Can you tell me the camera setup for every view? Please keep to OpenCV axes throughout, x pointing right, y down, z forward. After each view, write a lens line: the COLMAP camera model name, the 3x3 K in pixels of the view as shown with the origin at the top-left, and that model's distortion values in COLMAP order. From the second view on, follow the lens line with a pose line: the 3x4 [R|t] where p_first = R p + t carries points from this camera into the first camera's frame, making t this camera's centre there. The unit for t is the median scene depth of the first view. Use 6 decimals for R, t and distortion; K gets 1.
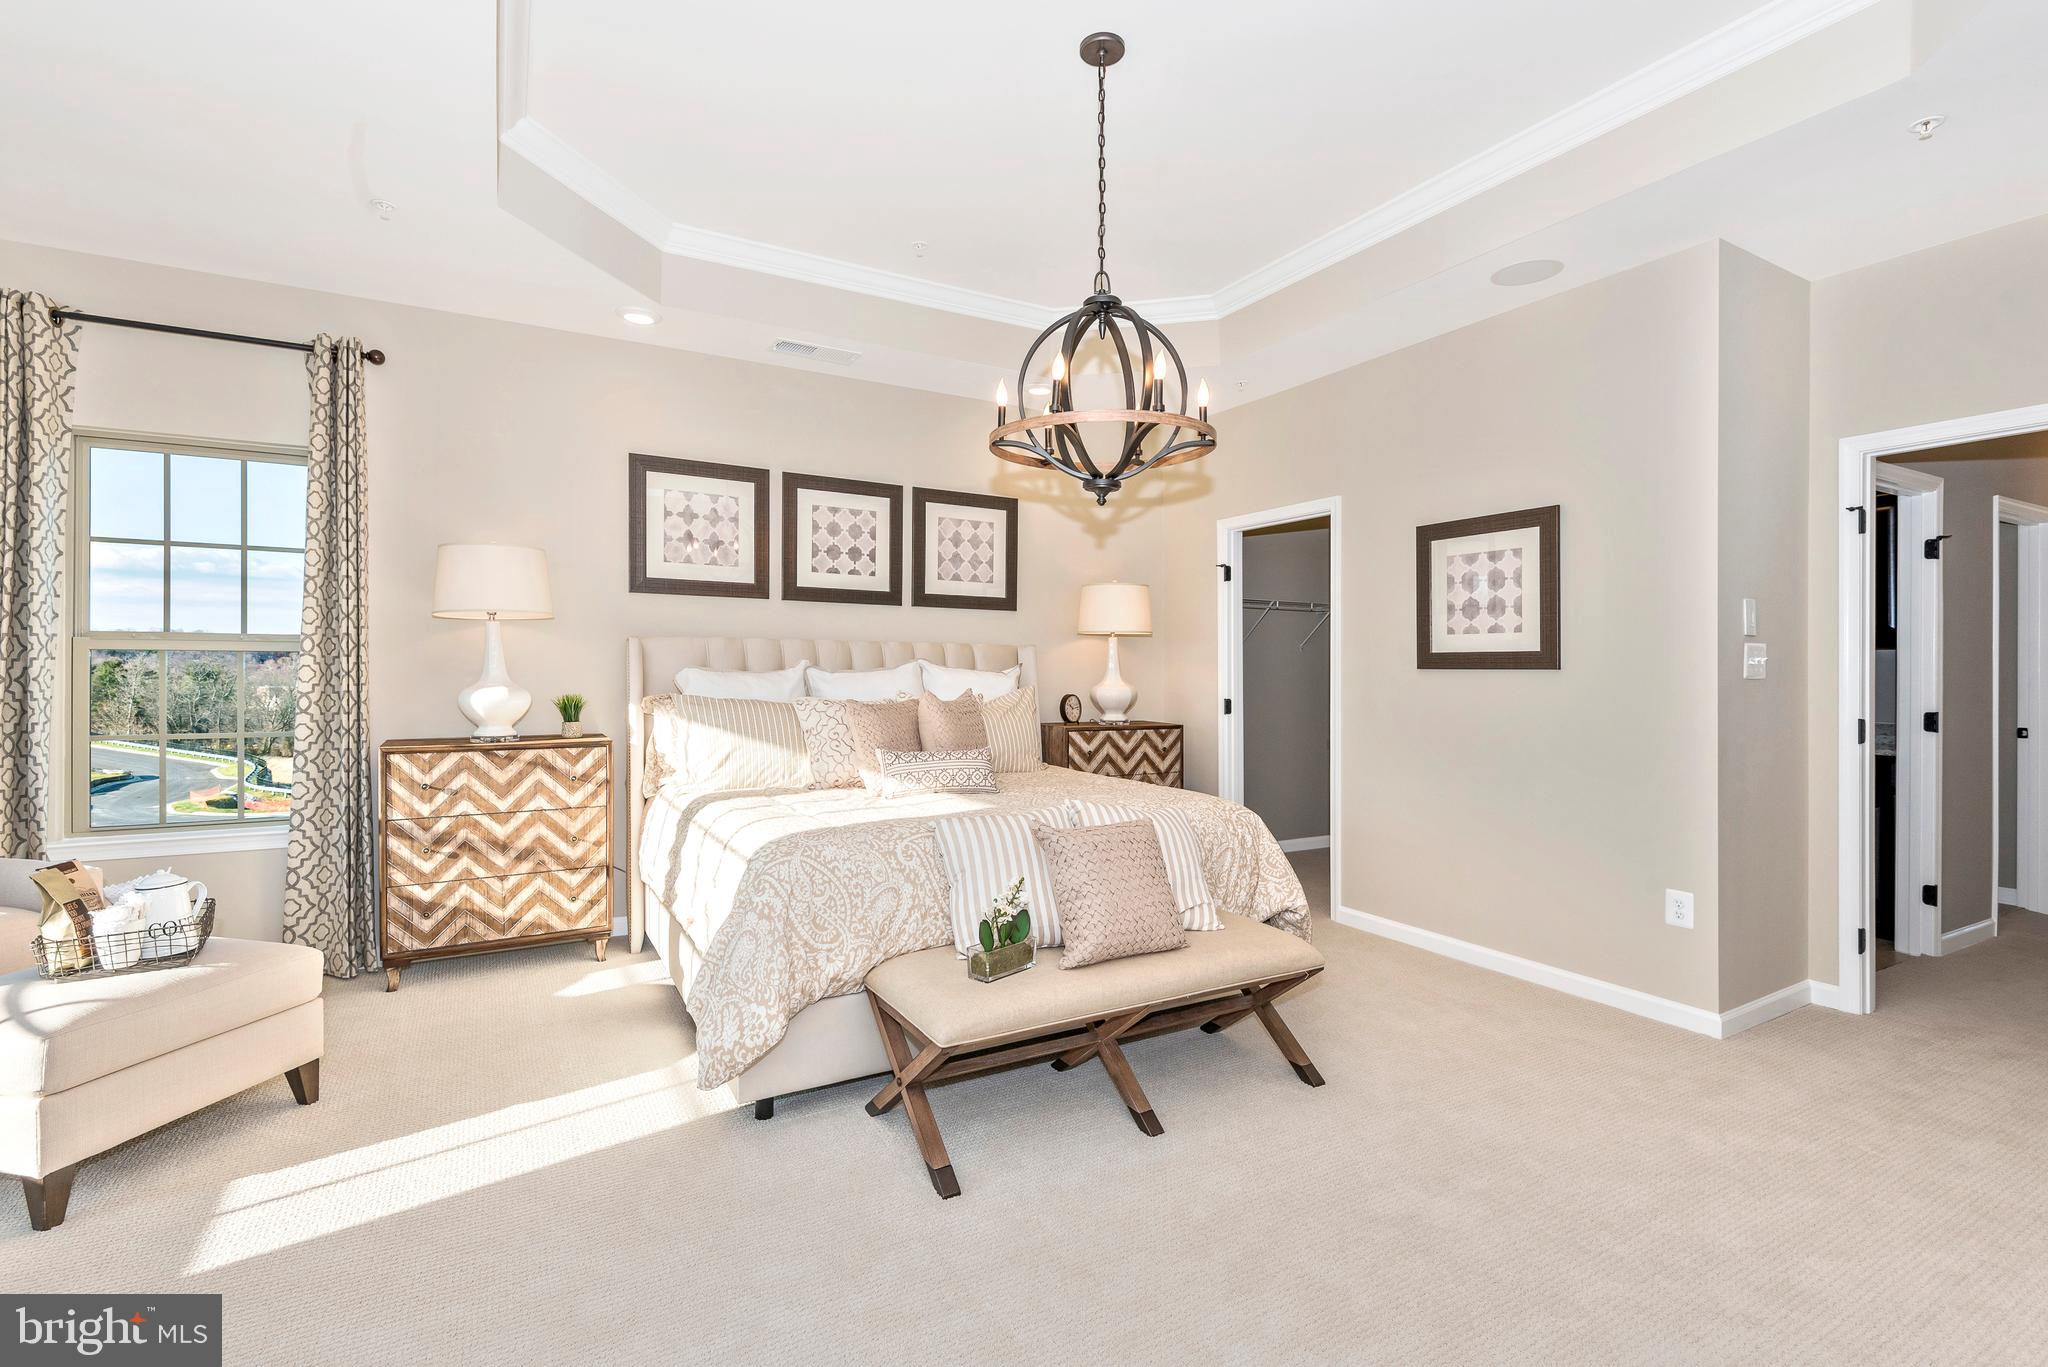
lens RADIAL K [[912.0, 0, 1015.0], [0, 912.0, 679.3], [0, 0, 1]] dist [0.022594, -0.019132]
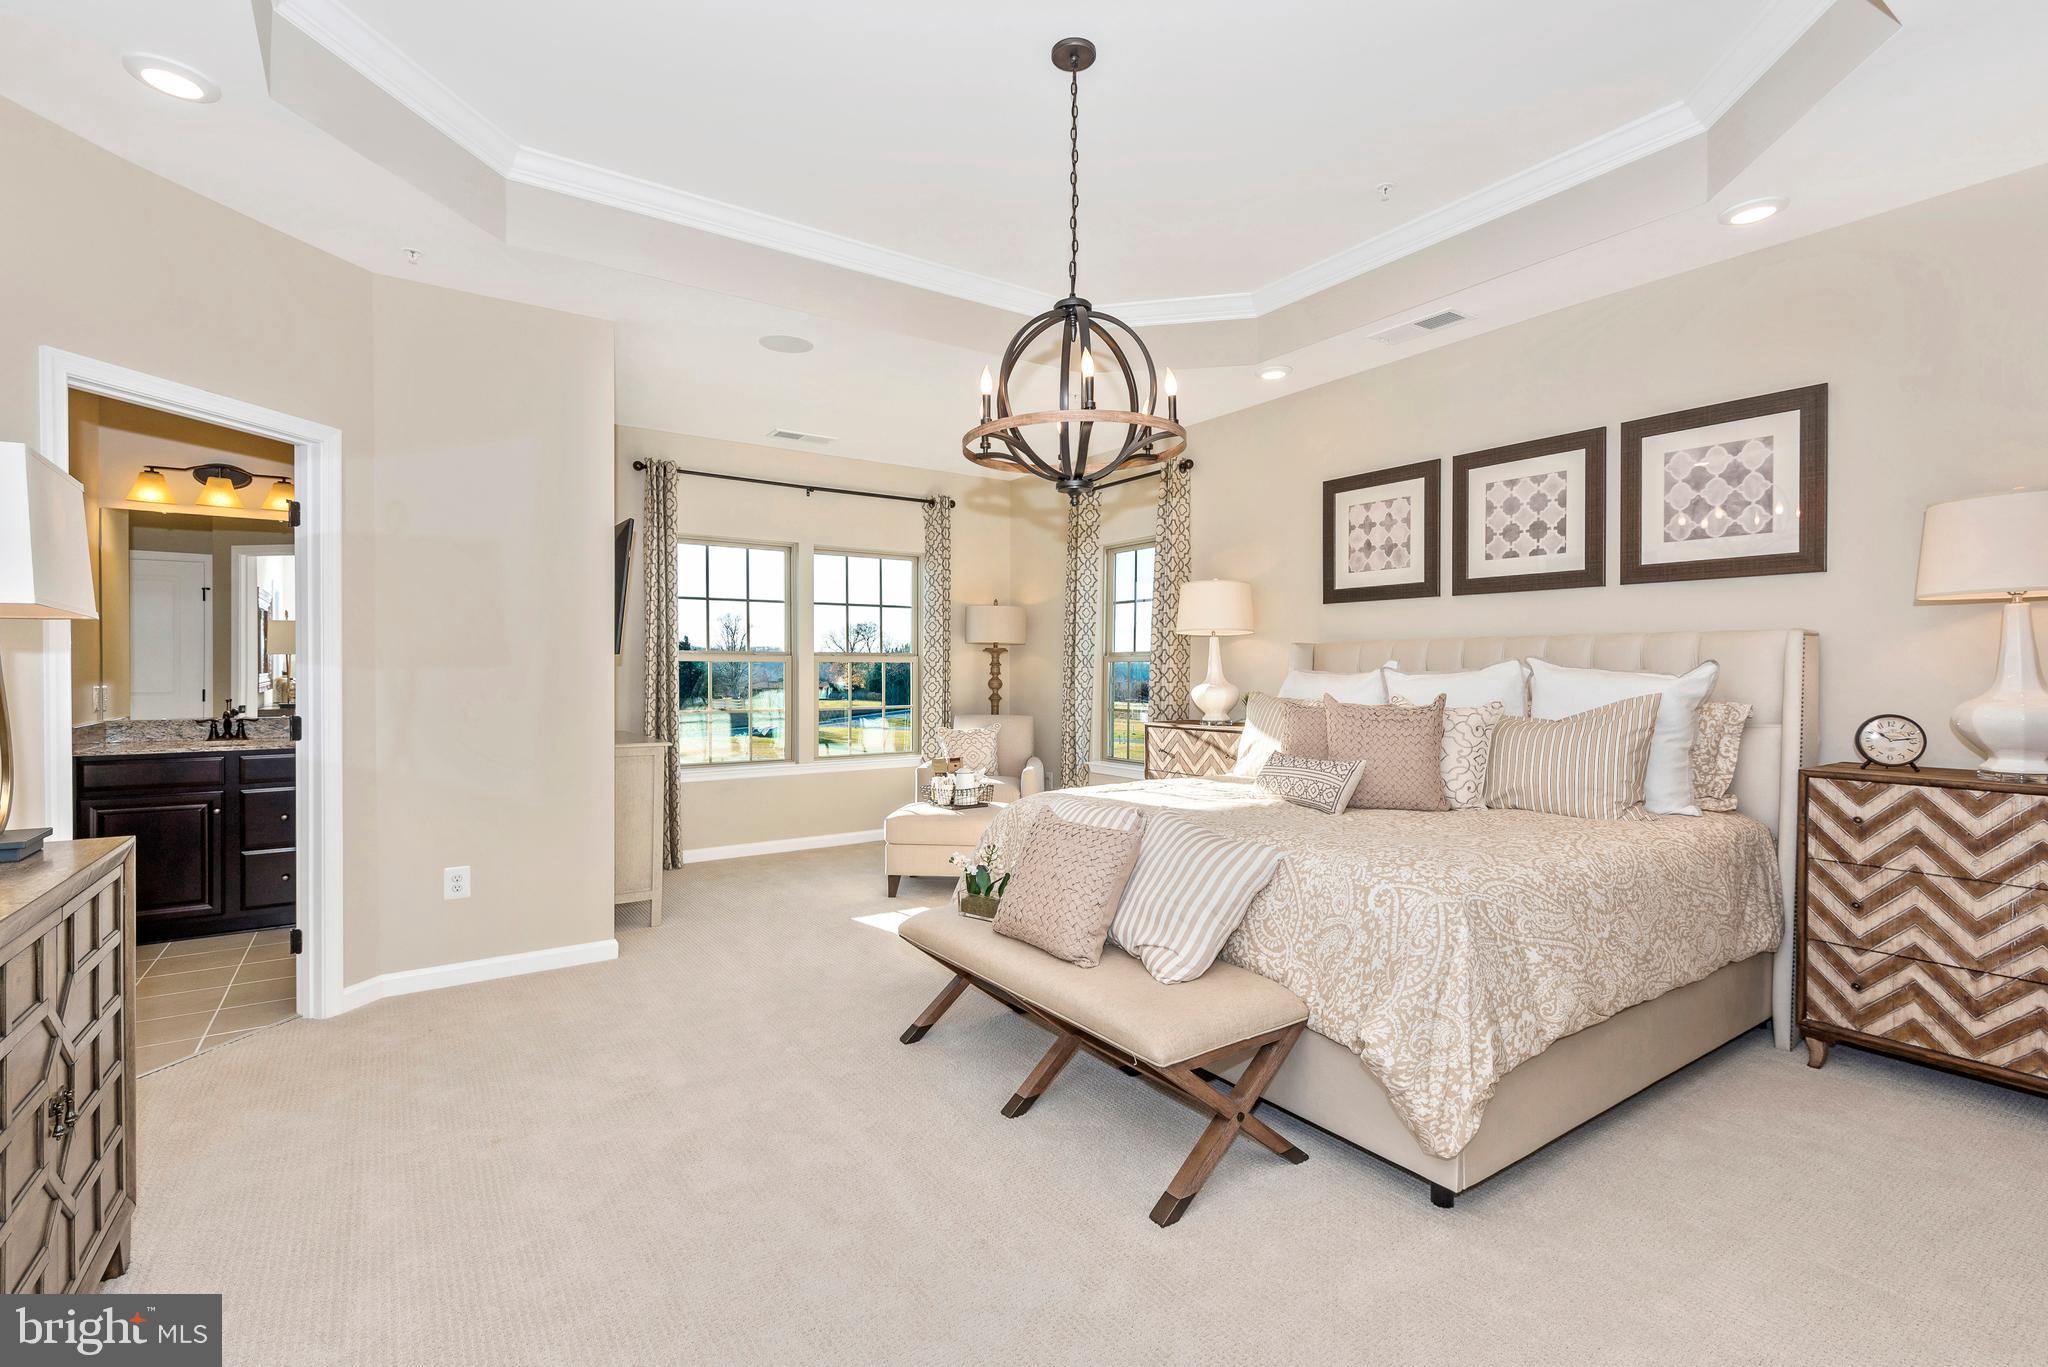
lens RADIAL K [[912.0, 0, 1015.0], [0, 912.0, 679.3], [0, 0, 1]] dist [0.022594, -0.019132]
pose [[0.092848, 0.006040, -0.995662, 0.614122], [-0.004761, 0.999973, 0.005622, -0.005594], [0.995669, 0.004218, 0.092875, 0.466515]]
